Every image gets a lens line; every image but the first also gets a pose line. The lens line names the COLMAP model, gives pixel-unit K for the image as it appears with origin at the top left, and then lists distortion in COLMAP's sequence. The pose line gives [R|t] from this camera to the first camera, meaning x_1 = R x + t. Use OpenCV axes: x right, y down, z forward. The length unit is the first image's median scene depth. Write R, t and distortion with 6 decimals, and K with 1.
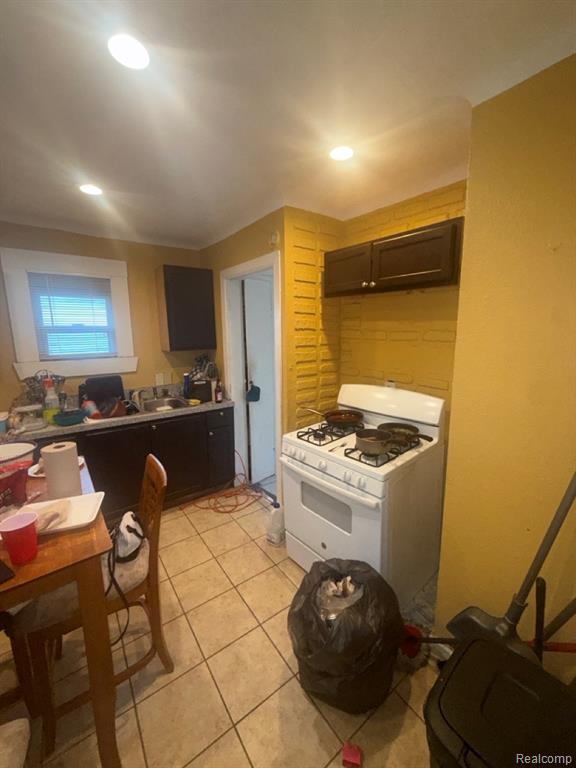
lens RADIAL K [[307.5, 0, 287.9], [0, 307.5, 381.7], [0, 0, 1]] dist [0.001435, 0.000091]
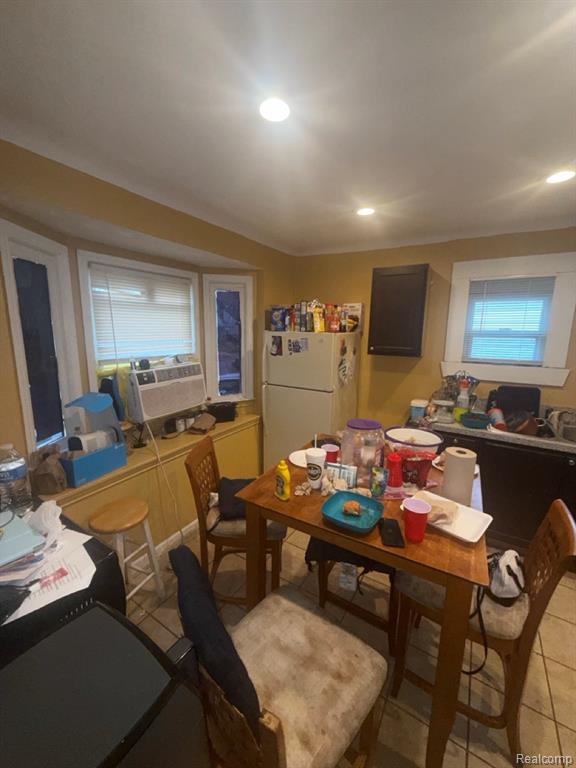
lens RADIAL K [[307.5, 0, 287.9], [0, 307.5, 382.0], [0, 0, 1]] dist [0.001435, 0.000091]
pose [[0.371583, 0.172303, -0.912271, -0.028675], [-0.168478, 0.978826, 0.116249, -0.024174], [0.912985, 0.110501, 0.392745, 0.016772]]
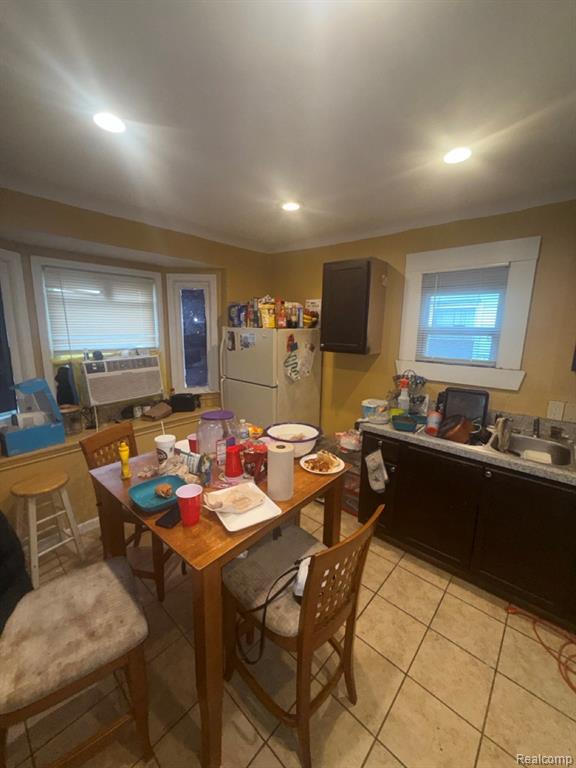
lens RADIAL K [[307.5, 0, 285.9], [0, 307.5, 381.9], [0, 0, 1]] dist [0.001435, 0.000091]
pose [[0.198843, 0.188591, -0.961714, 0.120653], [-0.179101, 0.971777, 0.153534, -0.091243], [0.963527, 0.141715, 0.227008, 0.419466]]
